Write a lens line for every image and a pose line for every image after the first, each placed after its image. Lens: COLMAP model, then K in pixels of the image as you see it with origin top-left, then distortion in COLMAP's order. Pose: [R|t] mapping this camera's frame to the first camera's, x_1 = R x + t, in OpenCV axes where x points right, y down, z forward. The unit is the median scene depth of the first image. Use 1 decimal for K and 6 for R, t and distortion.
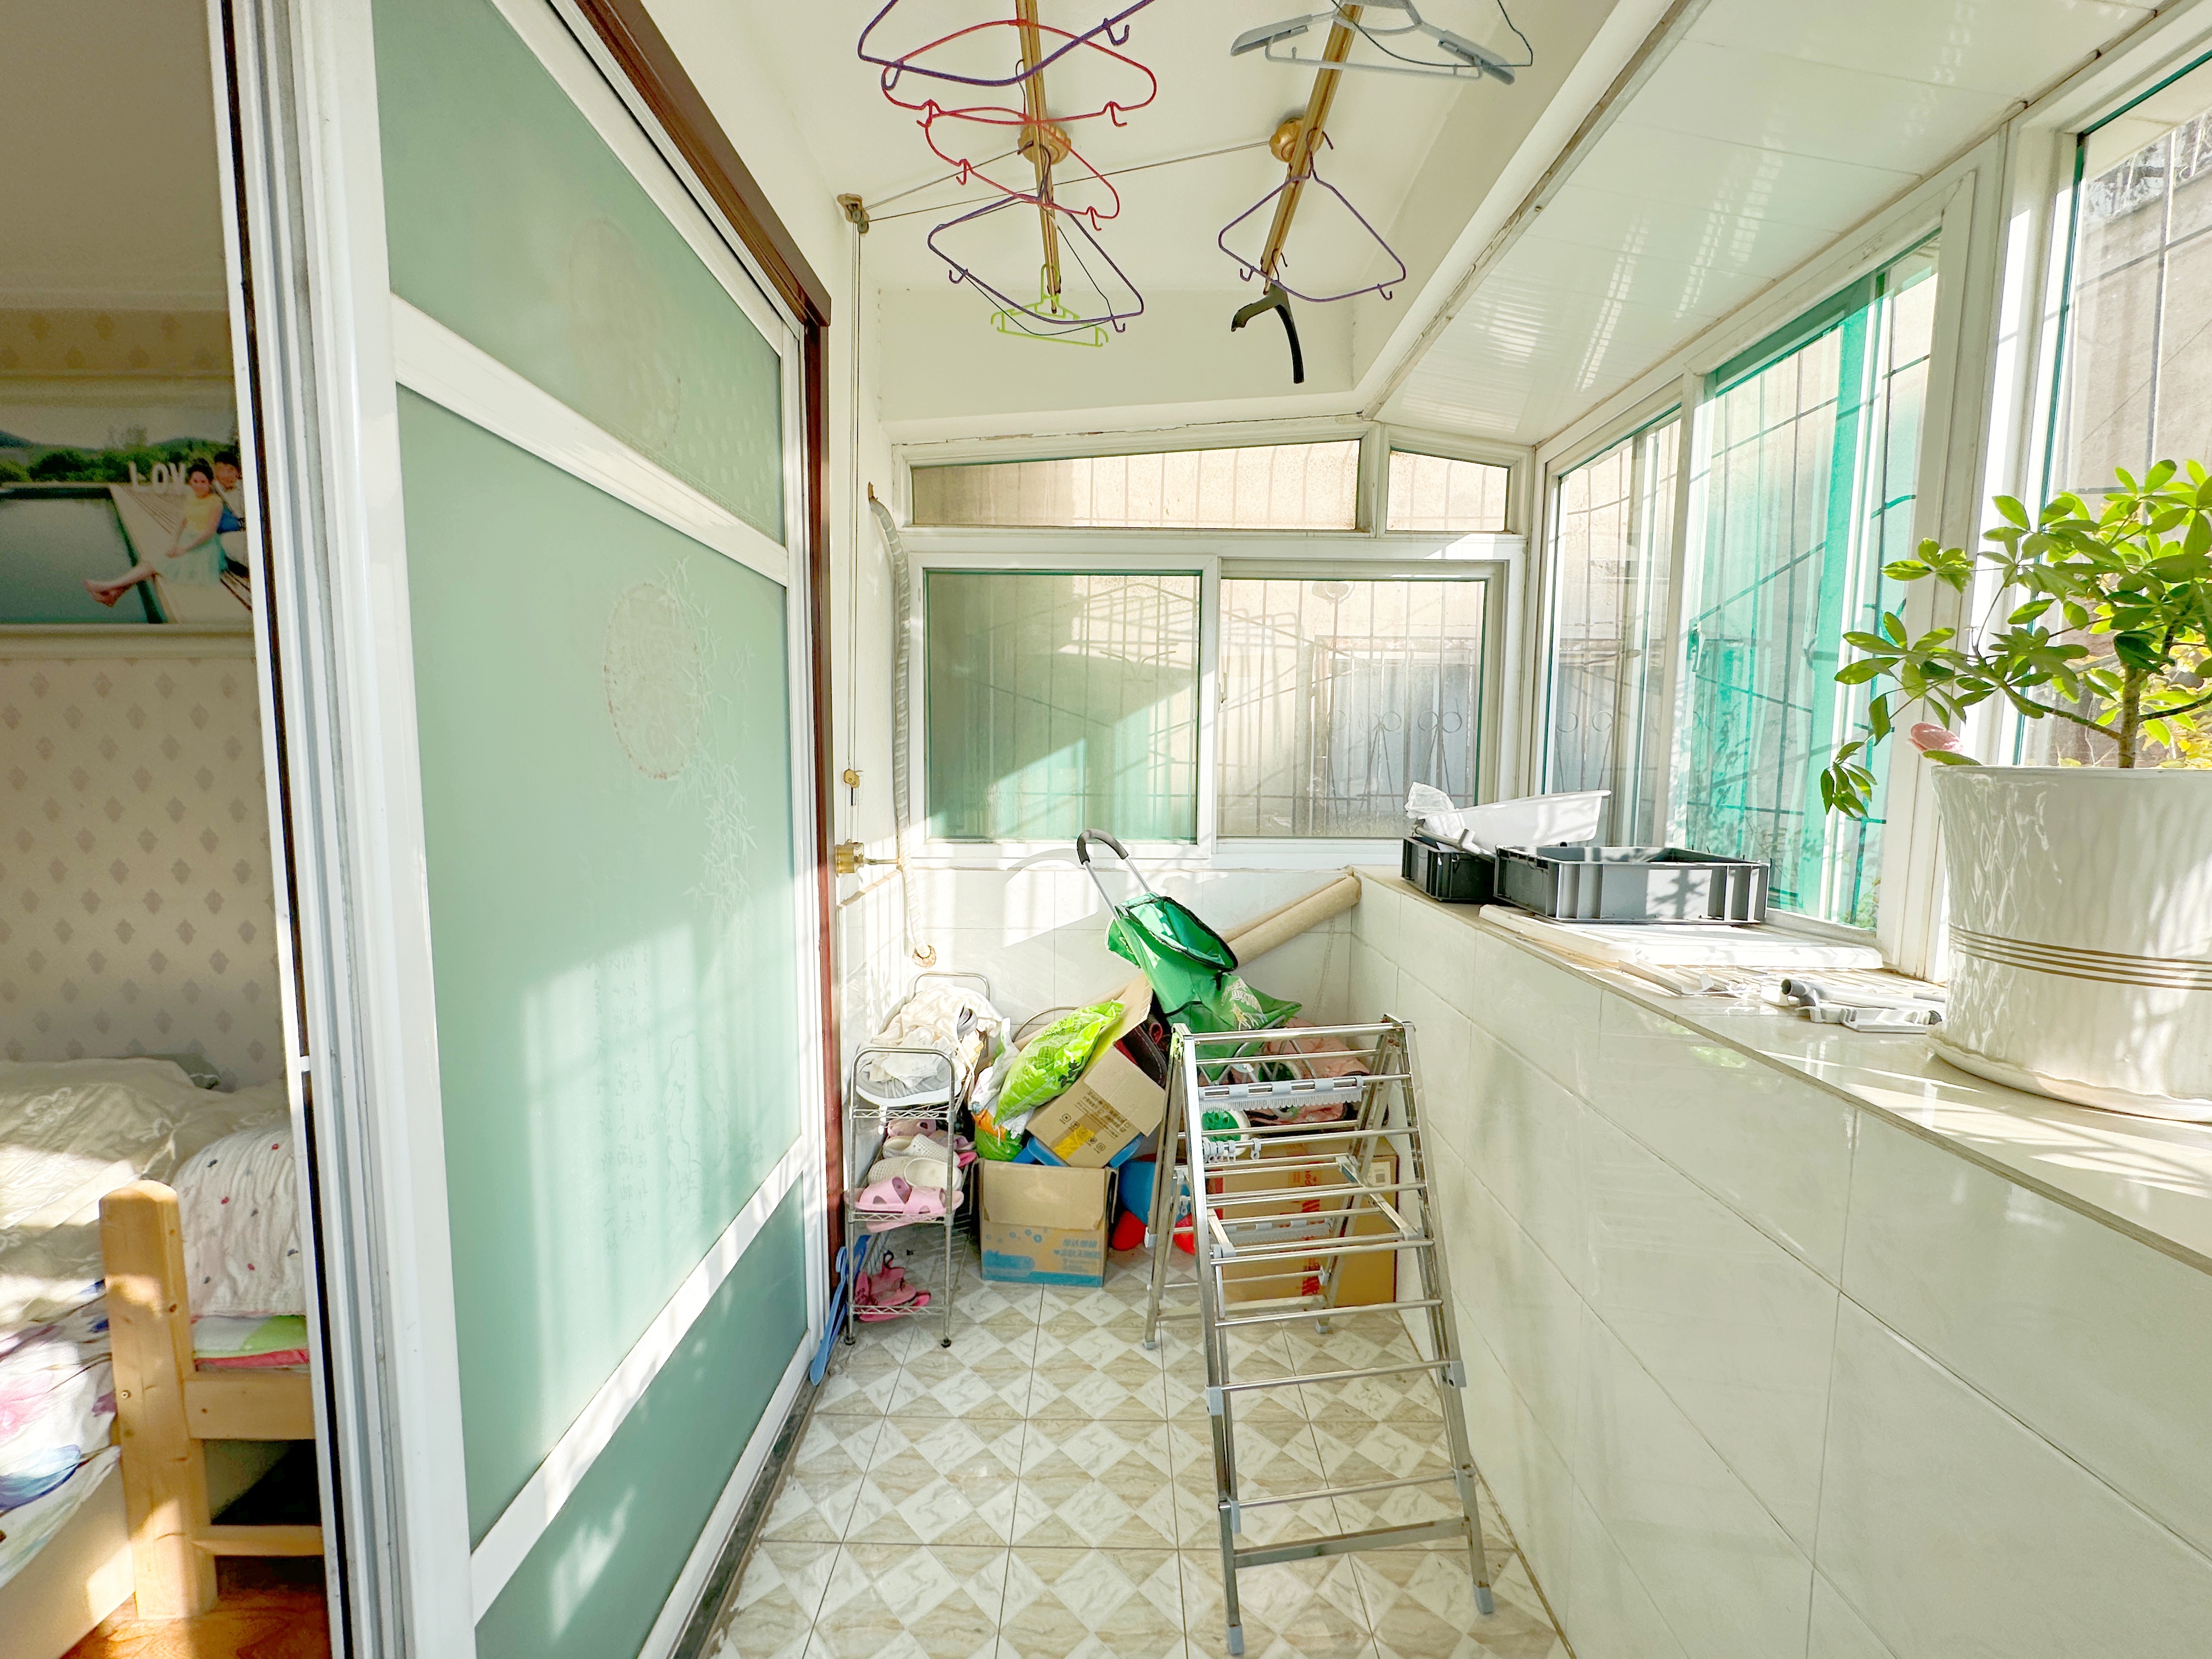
lens RADIAL K [[902.9, 0, 1106.5], [0, 902.9, 816.2], [0, 0, 1]] dist [-0.002491, -0.000252]
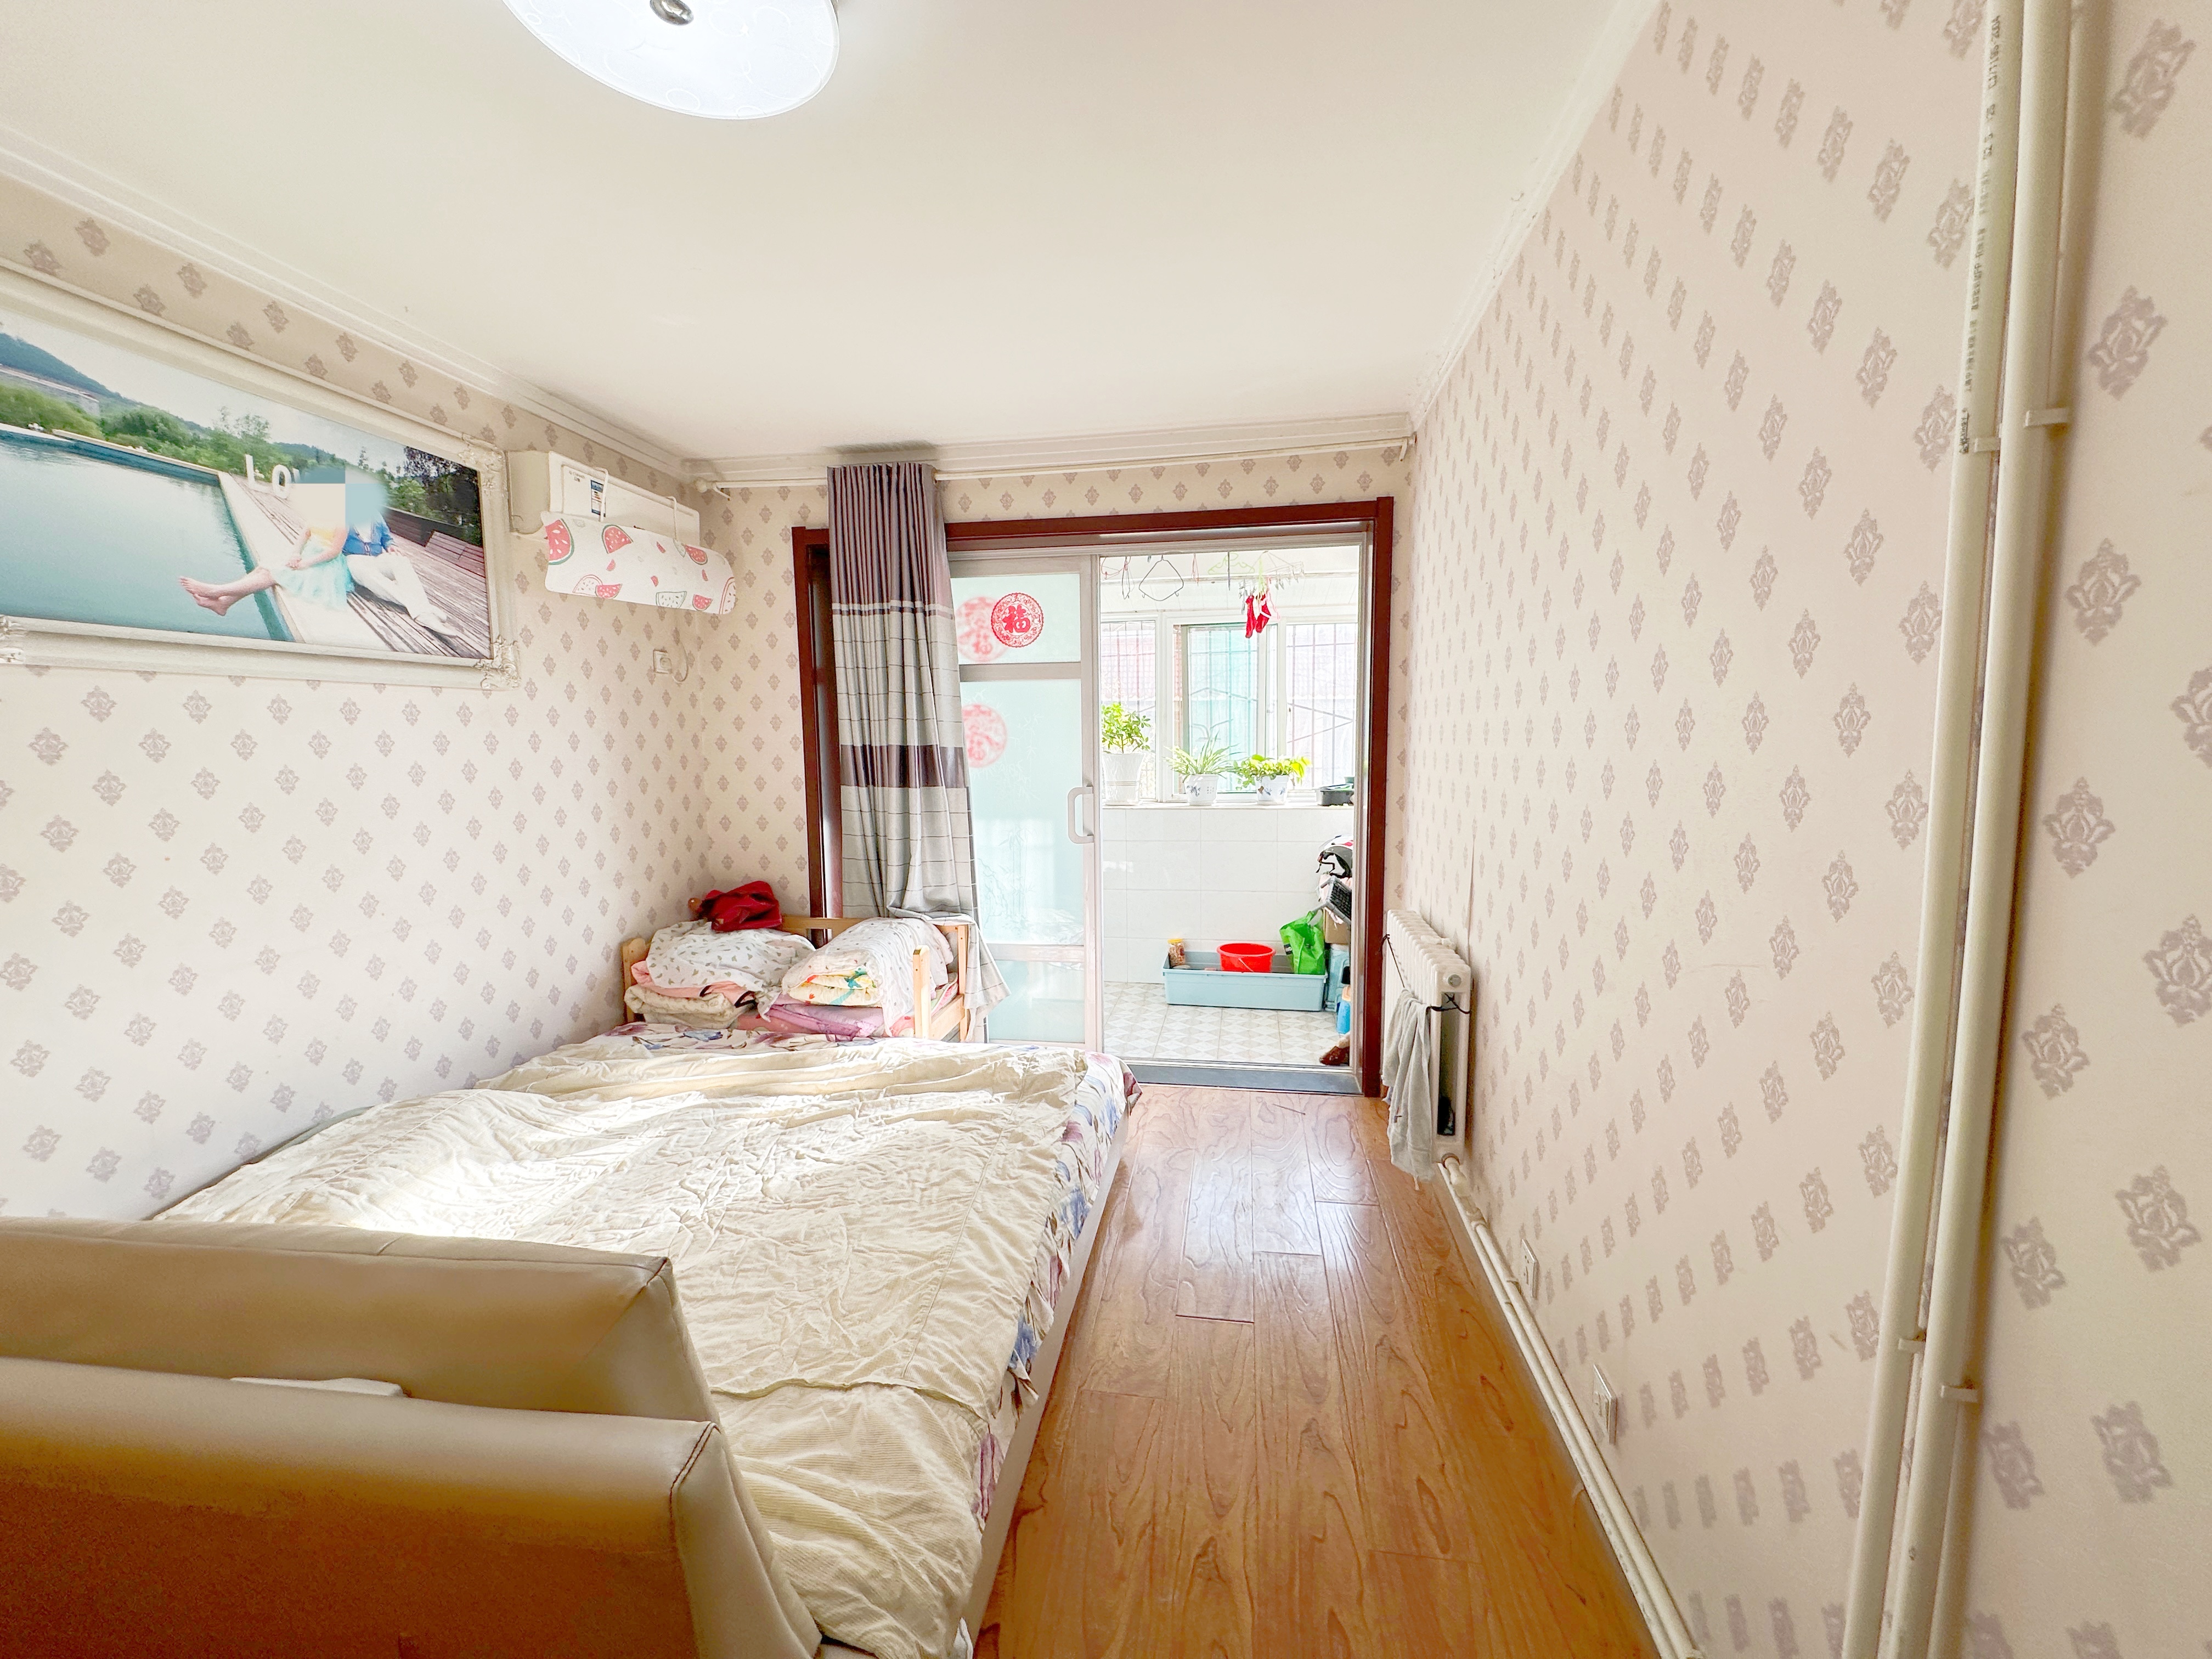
lens RADIAL K [[902.9, 0, 1106.2], [0, 902.9, 837.1], [0, 0, 1]] dist [-0.002491, -0.000252]
pose [[0.146286, -0.114920, 0.982545, -1.855553], [0.092412, 0.990474, 0.102089, -0.035691], [-0.984916, 0.075865, 0.155512, 0.066523]]
